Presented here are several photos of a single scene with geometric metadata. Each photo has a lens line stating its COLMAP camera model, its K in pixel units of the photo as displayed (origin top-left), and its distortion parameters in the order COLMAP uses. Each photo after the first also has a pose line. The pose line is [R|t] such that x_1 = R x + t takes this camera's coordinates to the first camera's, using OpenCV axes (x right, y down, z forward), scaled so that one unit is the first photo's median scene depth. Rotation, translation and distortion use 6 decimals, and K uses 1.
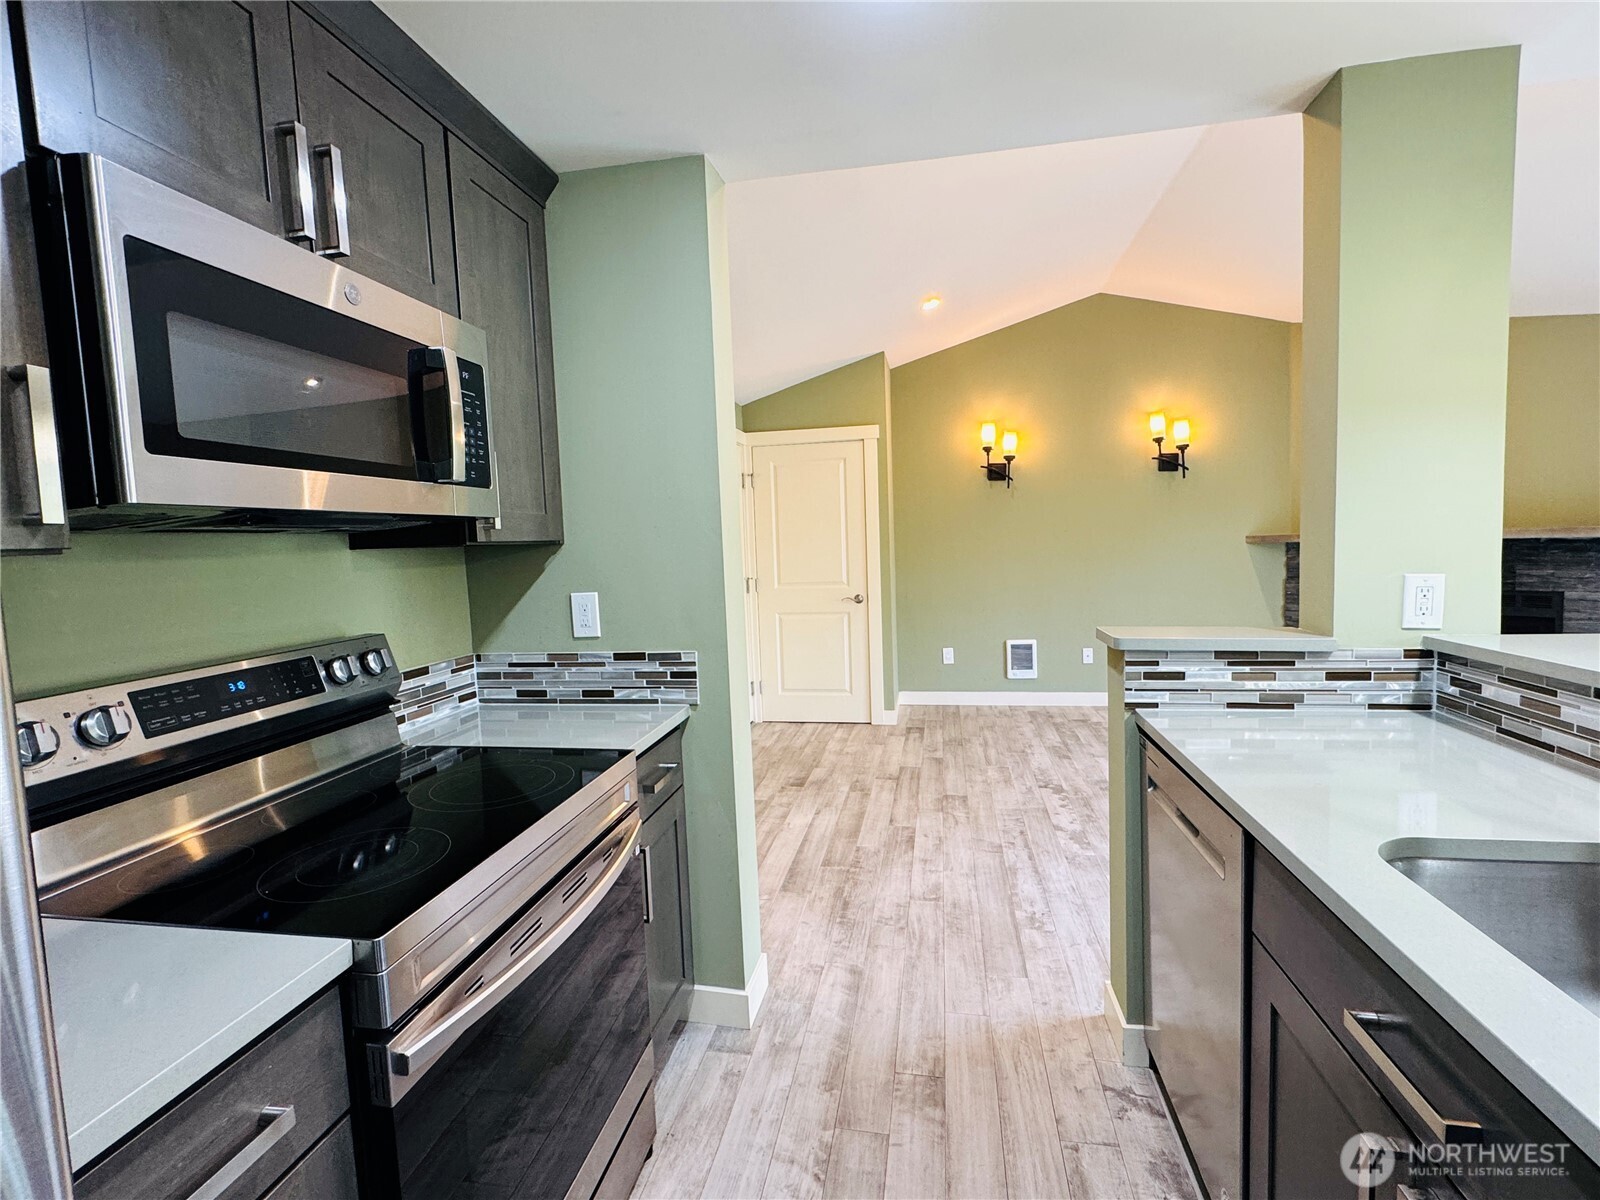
lens RADIAL K [[728.9, 0, 800.1], [0, 728.9, 602.0], [0, 0, 1]] dist [-0.001287, 0.000610]
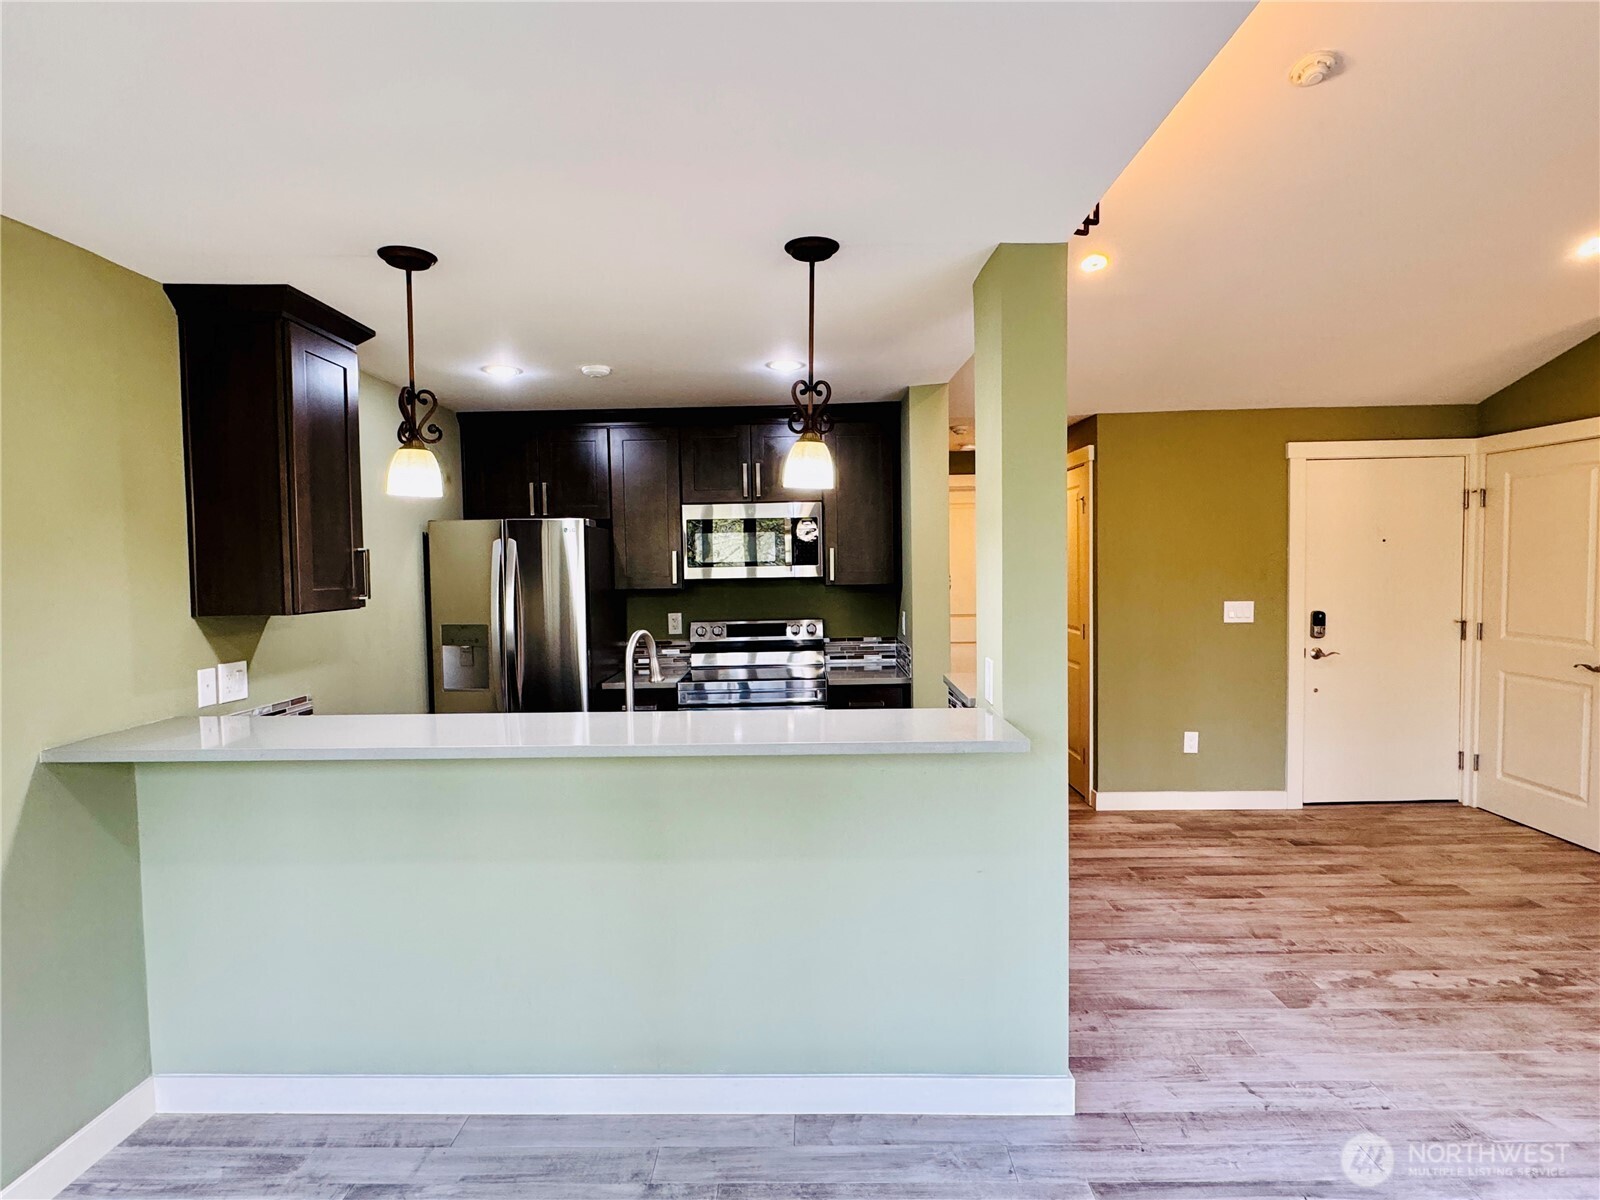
lens RADIAL K [[818.8, 0, 801.1], [0, 818.8, 602.2], [0, 0, 1]] dist [-0.001714, -0.001318]
pose [[0.171504, 0.081823, -0.981780, 0.882336], [-0.071163, 0.994971, 0.070491, -0.084227], [0.982610, 0.057777, 0.176464, 0.171355]]
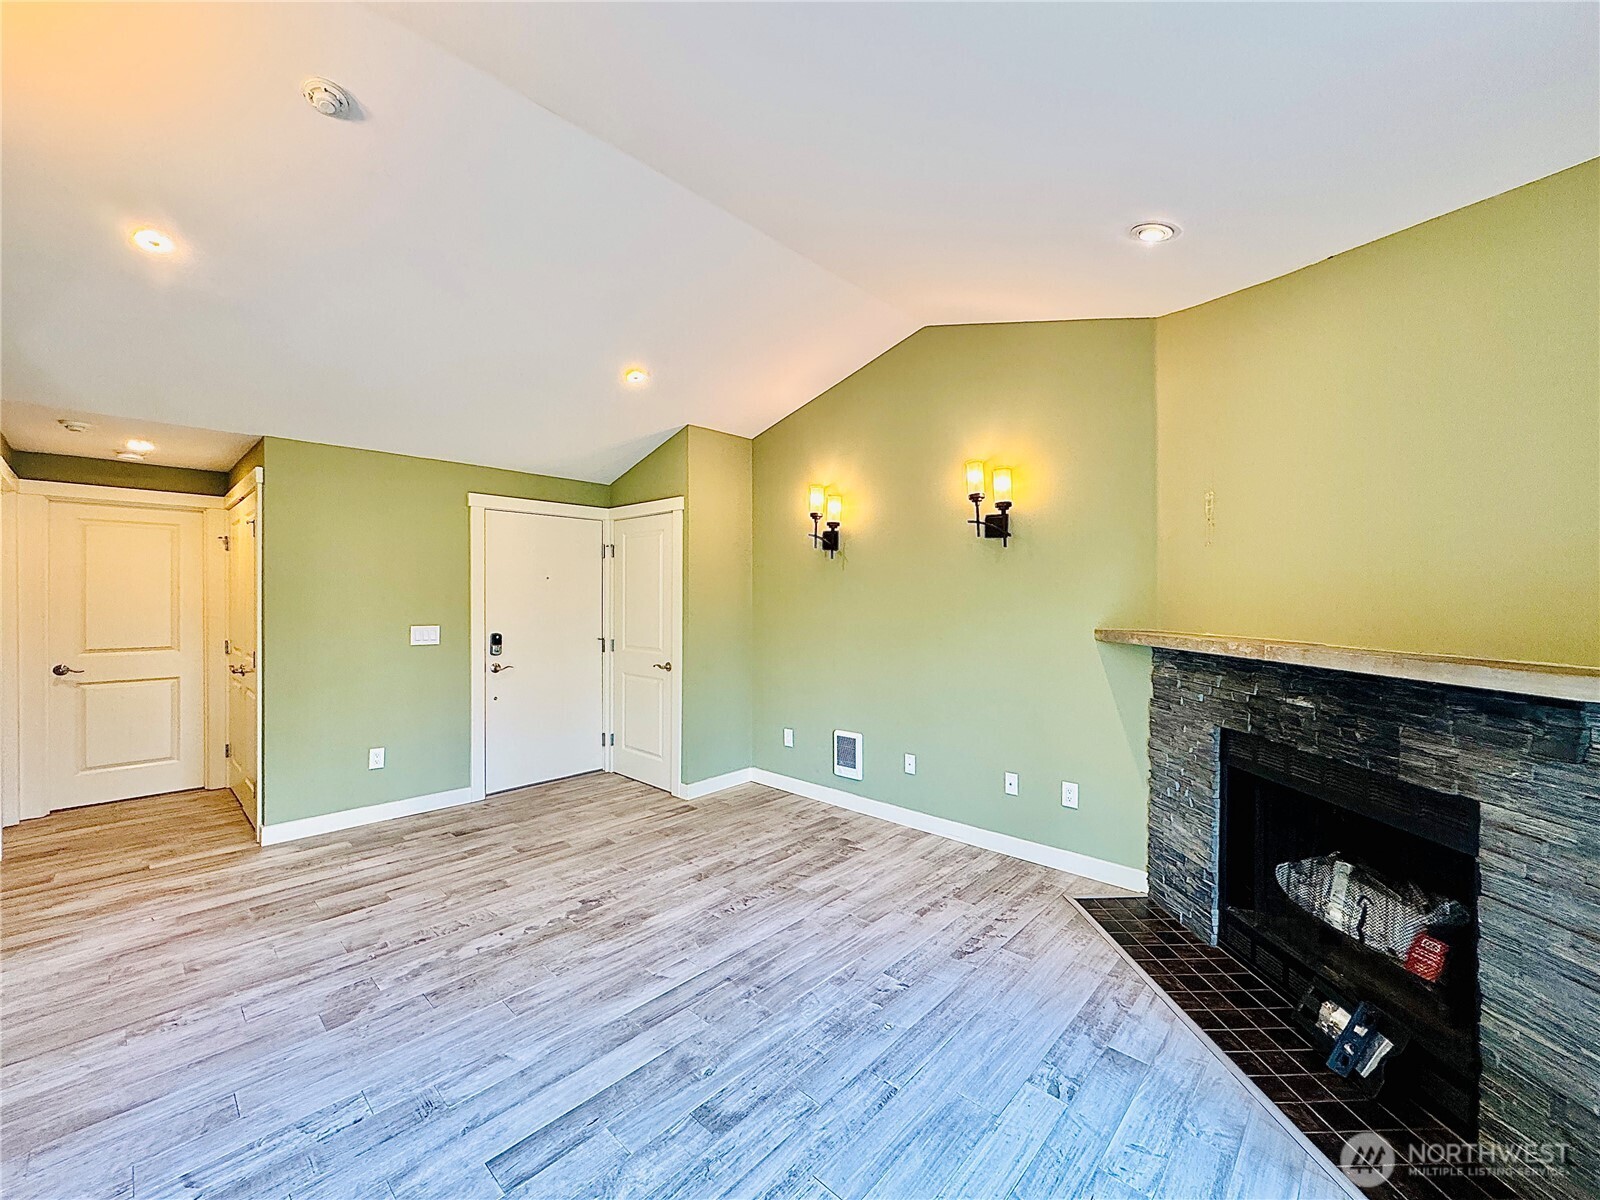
lens RADIAL K [[635.6, 0, 799.3], [0, 635.6, 603.9], [0, 0, 1]] dist [-0.001812, 0.000022]
pose [[0.844213, 0.042909, -0.534287, 0.900620], [-0.078985, 0.995868, -0.044824, -0.084684], [0.530156, 0.080041, 0.844114, 0.442583]]
